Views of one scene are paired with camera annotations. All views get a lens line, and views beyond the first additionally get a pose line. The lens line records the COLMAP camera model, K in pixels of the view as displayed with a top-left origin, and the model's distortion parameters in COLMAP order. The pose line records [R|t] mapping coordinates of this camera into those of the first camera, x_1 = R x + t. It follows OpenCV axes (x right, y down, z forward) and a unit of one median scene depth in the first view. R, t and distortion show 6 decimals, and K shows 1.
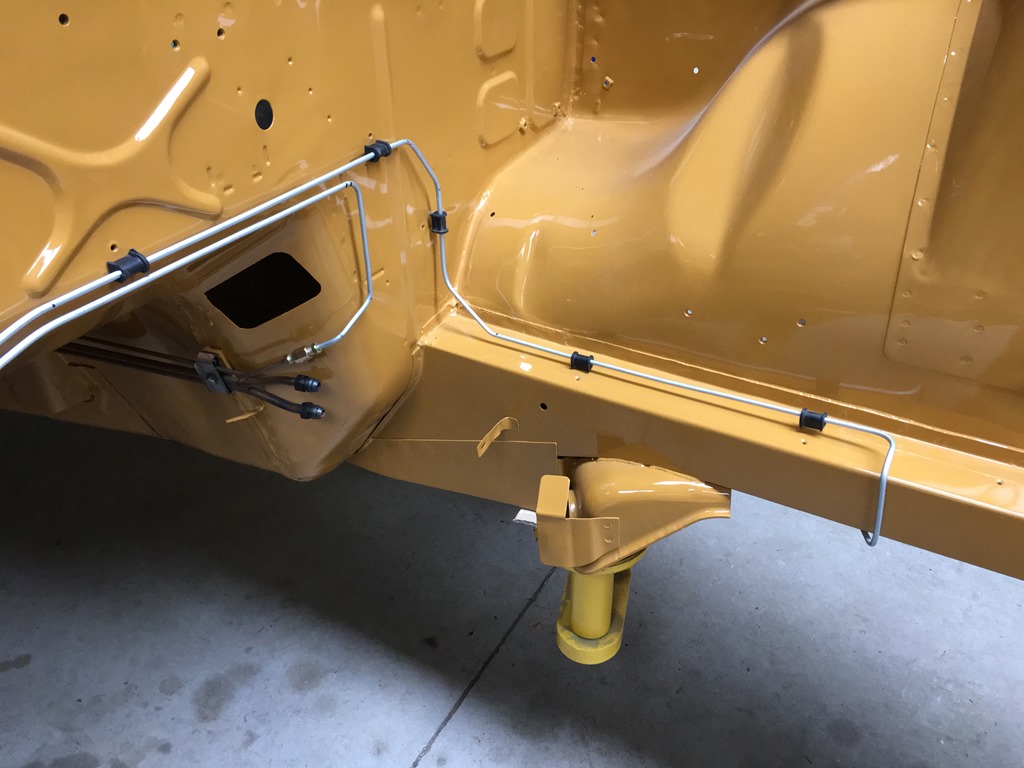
lens RADIAL K [[867.6, 0, 510.9], [0, 867.6, 377.6], [0, 0, 1]] dist [0.058345, -0.068327]
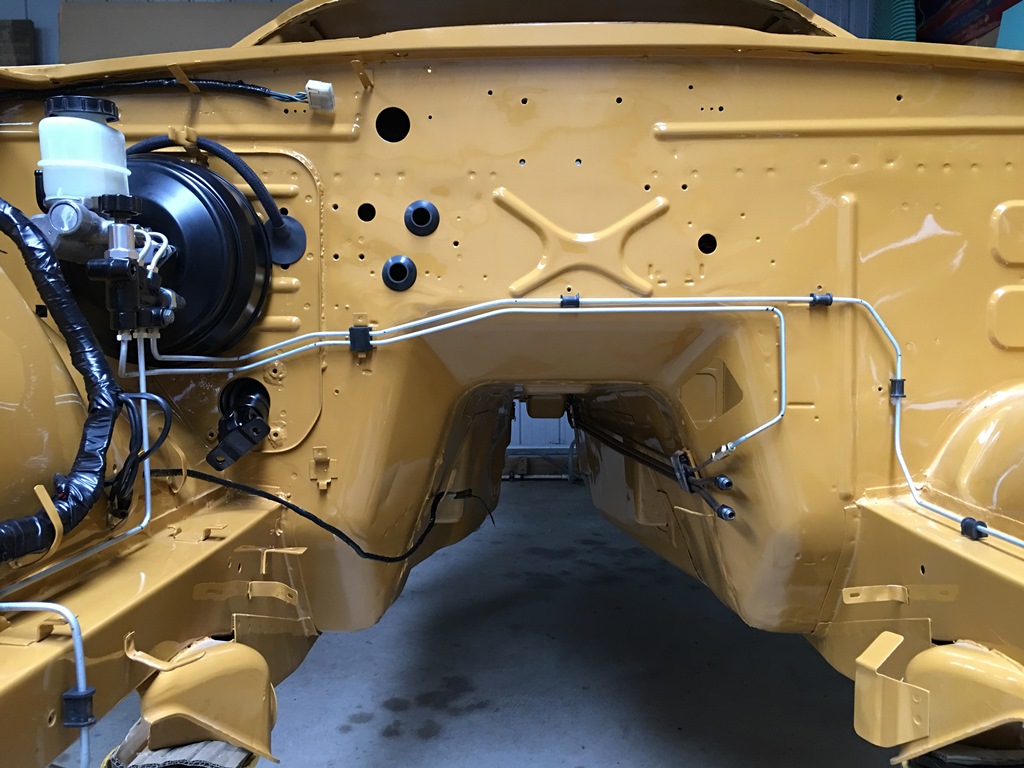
lens RADIAL K [[867.6, 0, 510.9], [0, 867.6, 377.6], [0, 0, 1]] dist [0.058345, -0.068327]
pose [[0.494301, 0.054733, -0.867566, 0.616865], [-0.470924, 0.855743, -0.214324, 0.263891], [0.730683, 0.514498, 0.448770, 0.173480]]
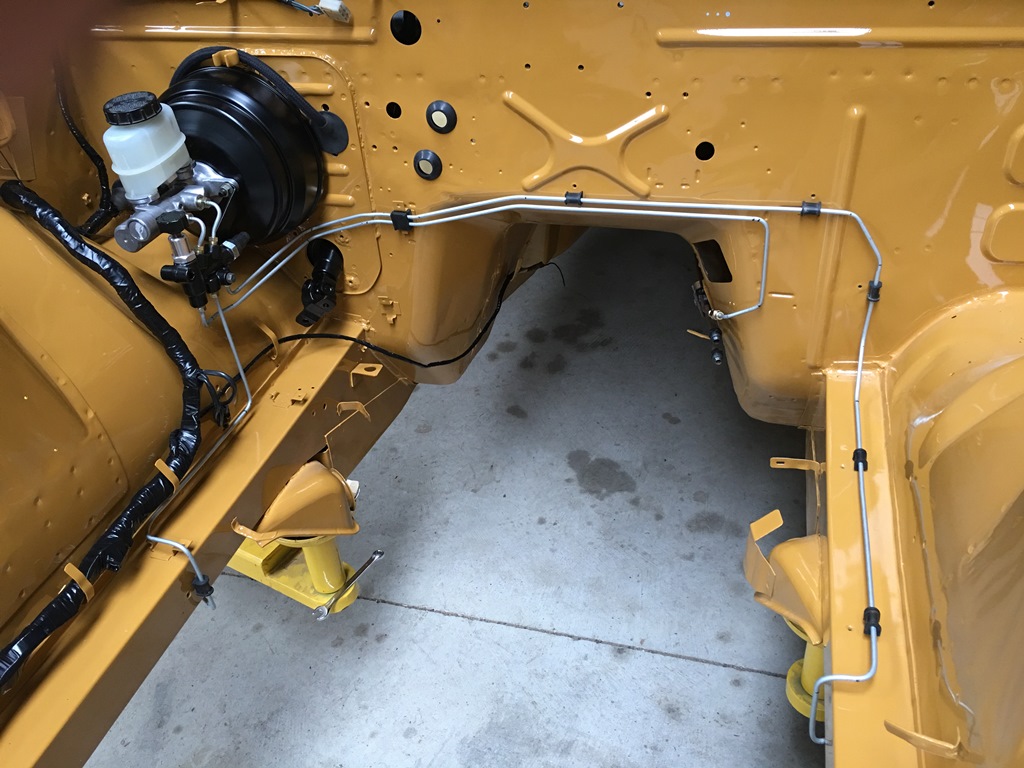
lens RADIAL K [[867.6, 0, 510.9], [0, 867.6, 377.6], [0, 0, 1]] dist [0.058345, -0.068327]
pose [[0.251742, 0.570621, -0.781676, 0.766463], [-0.463687, 0.780064, 0.420112, -0.355170], [0.849482, 0.256693, 0.460965, 0.100371]]
